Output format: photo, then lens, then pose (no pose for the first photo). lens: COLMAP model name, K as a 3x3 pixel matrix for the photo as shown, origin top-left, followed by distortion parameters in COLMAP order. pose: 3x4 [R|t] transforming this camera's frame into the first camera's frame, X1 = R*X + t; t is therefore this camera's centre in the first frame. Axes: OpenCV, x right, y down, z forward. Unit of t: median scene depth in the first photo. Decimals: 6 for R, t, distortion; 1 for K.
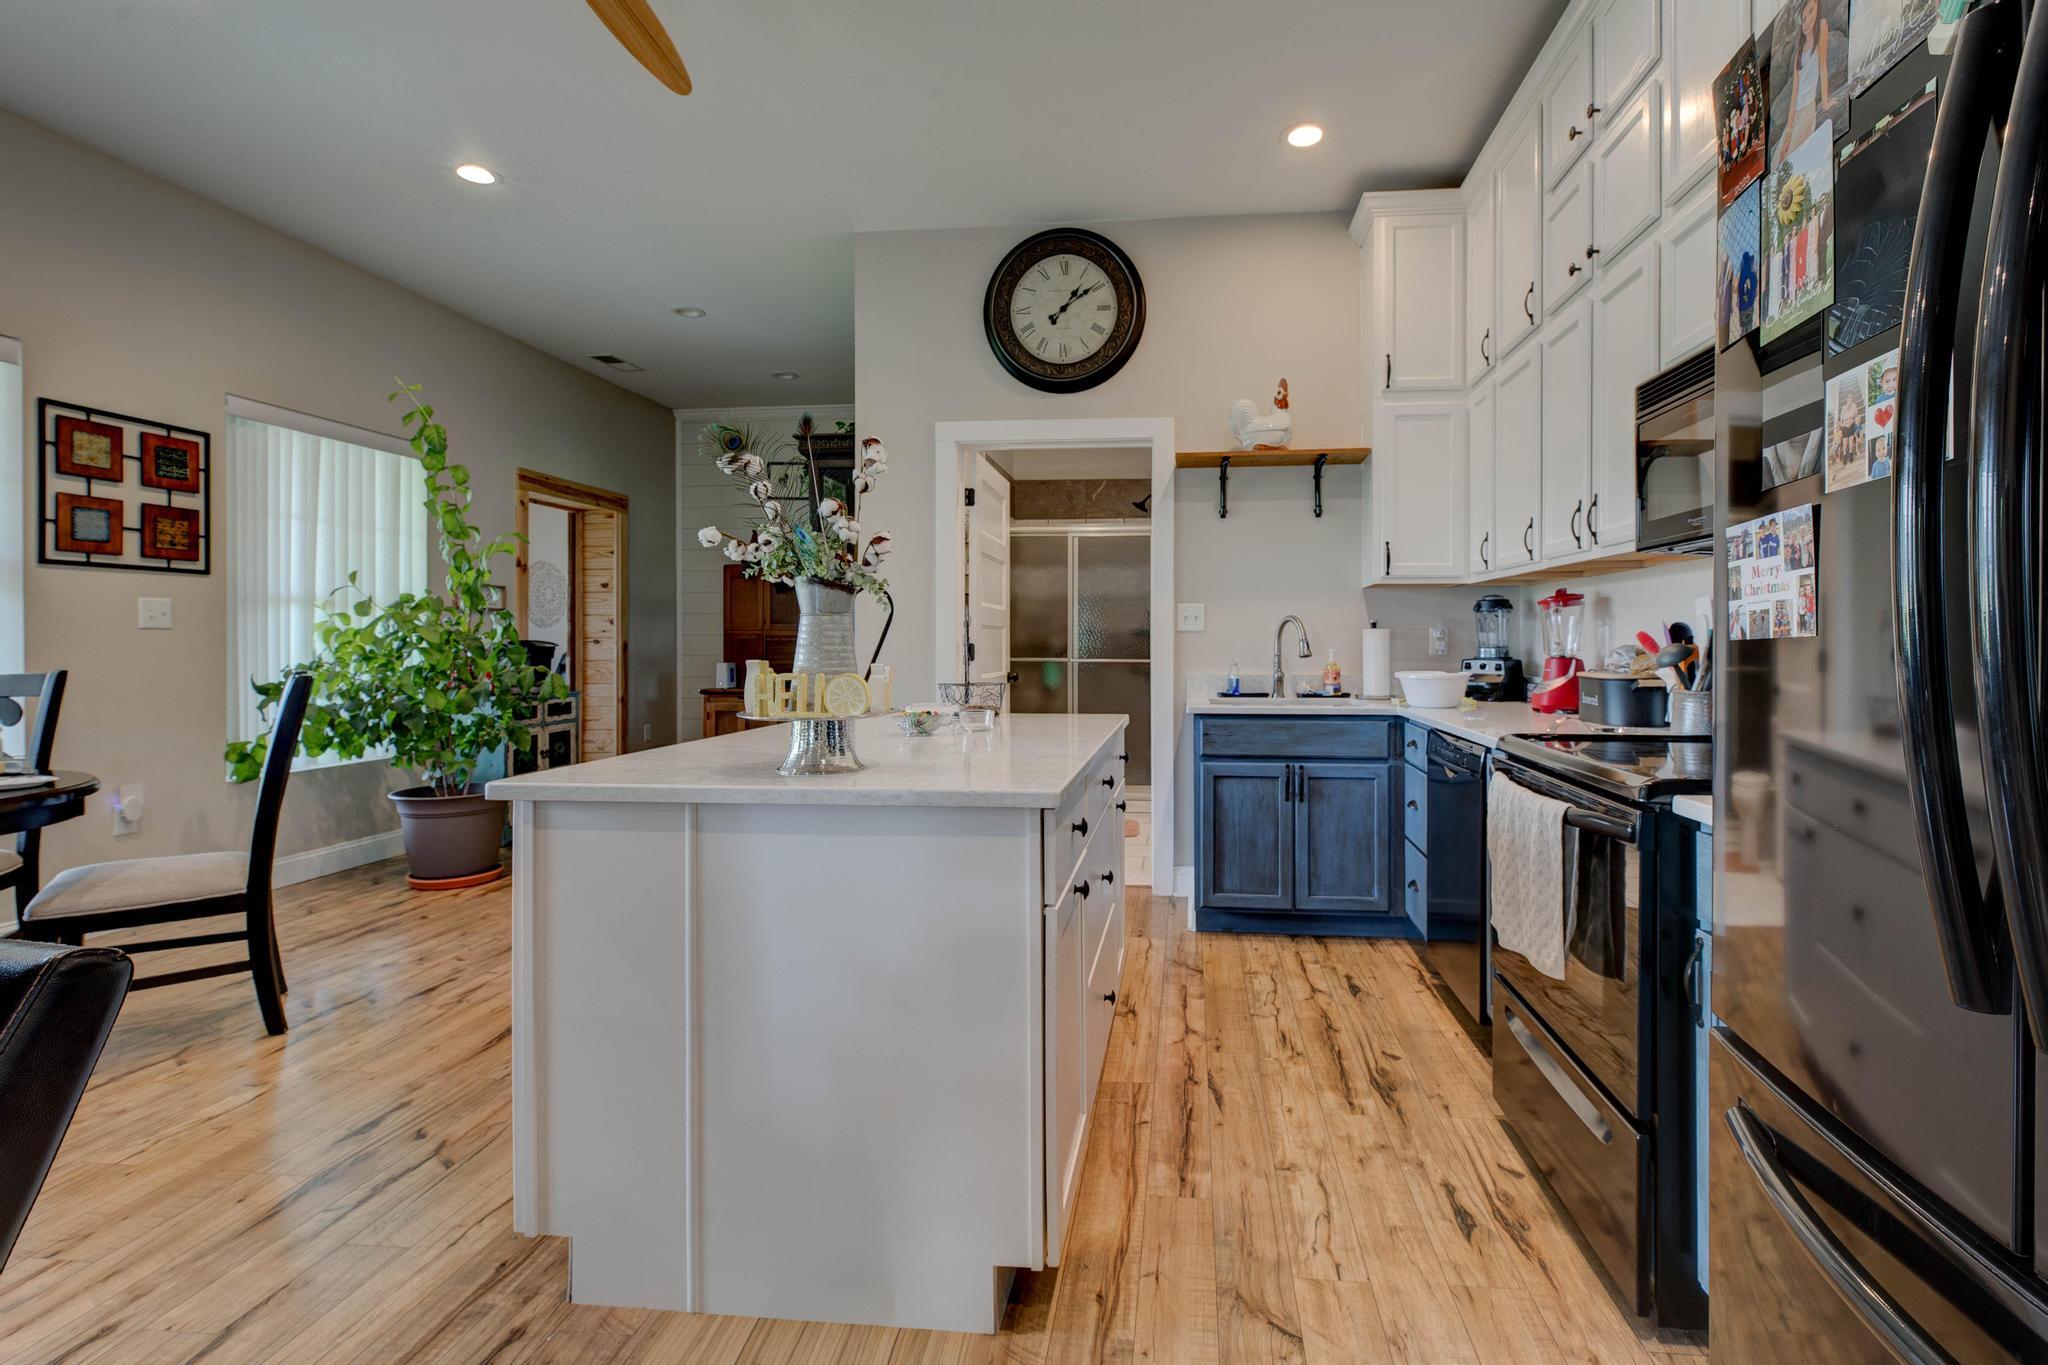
lens RADIAL K [[972.2, 0, 1057.3], [0, 972.2, 644.9], [0, 0, 1]] dist [0.003507, 0.001147]
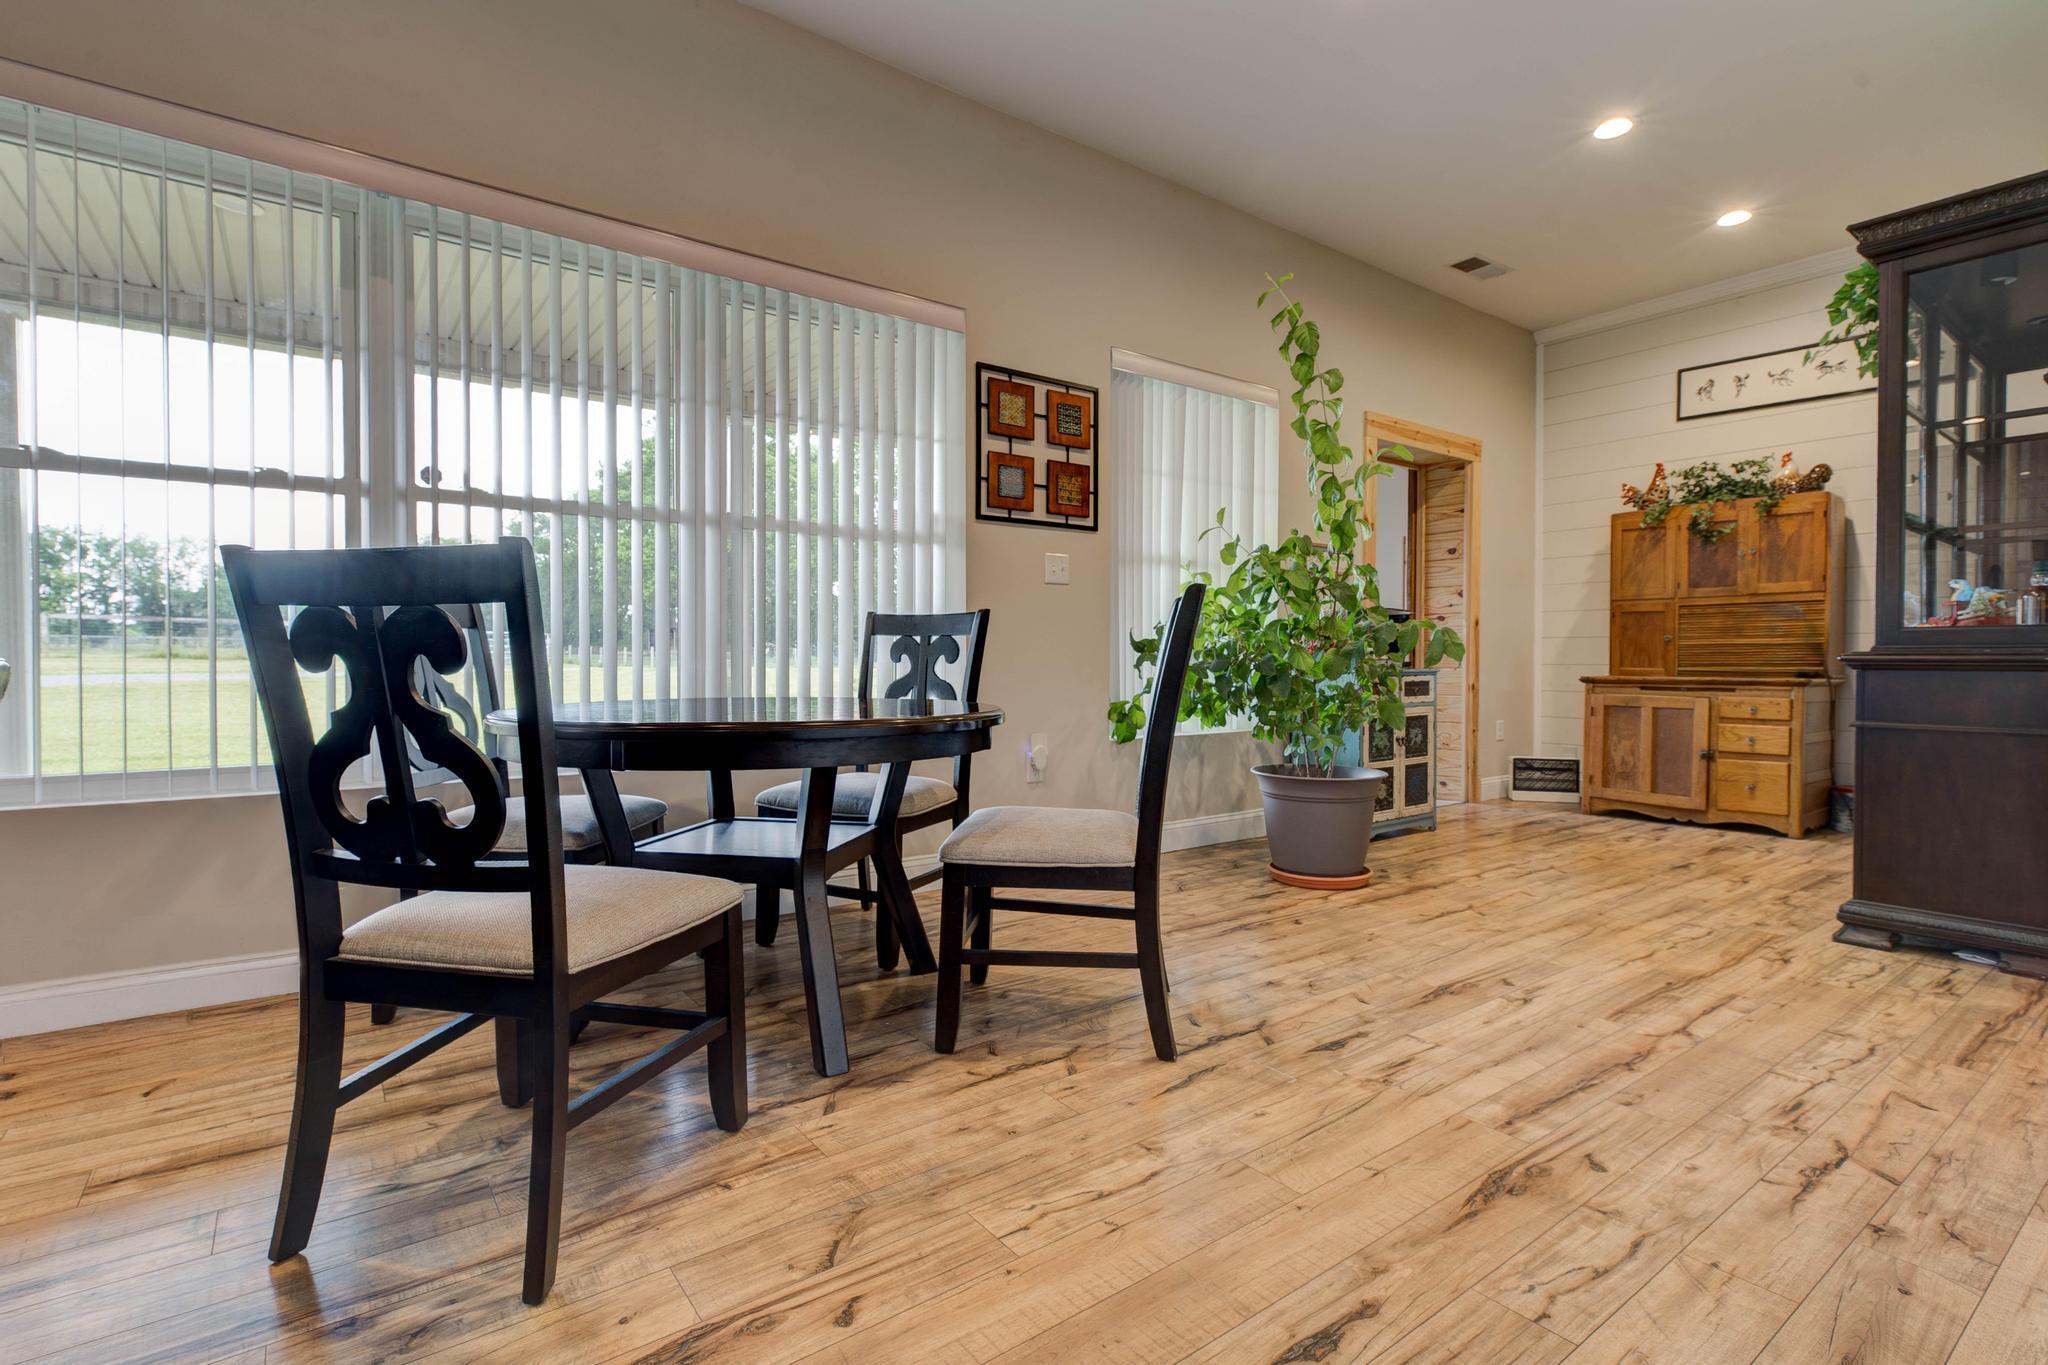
lens RADIAL K [[928.3, 0, 975.2], [0, 928.3, 677.4], [0, 0, 1]] dist [0.002457, 0.000119]
pose [[0.665036, 0.013989, -0.746681, -0.261737], [-0.000993, 0.999840, 0.017848, 0.064924], [0.746811, -0.011128, 0.664943, 0.297601]]
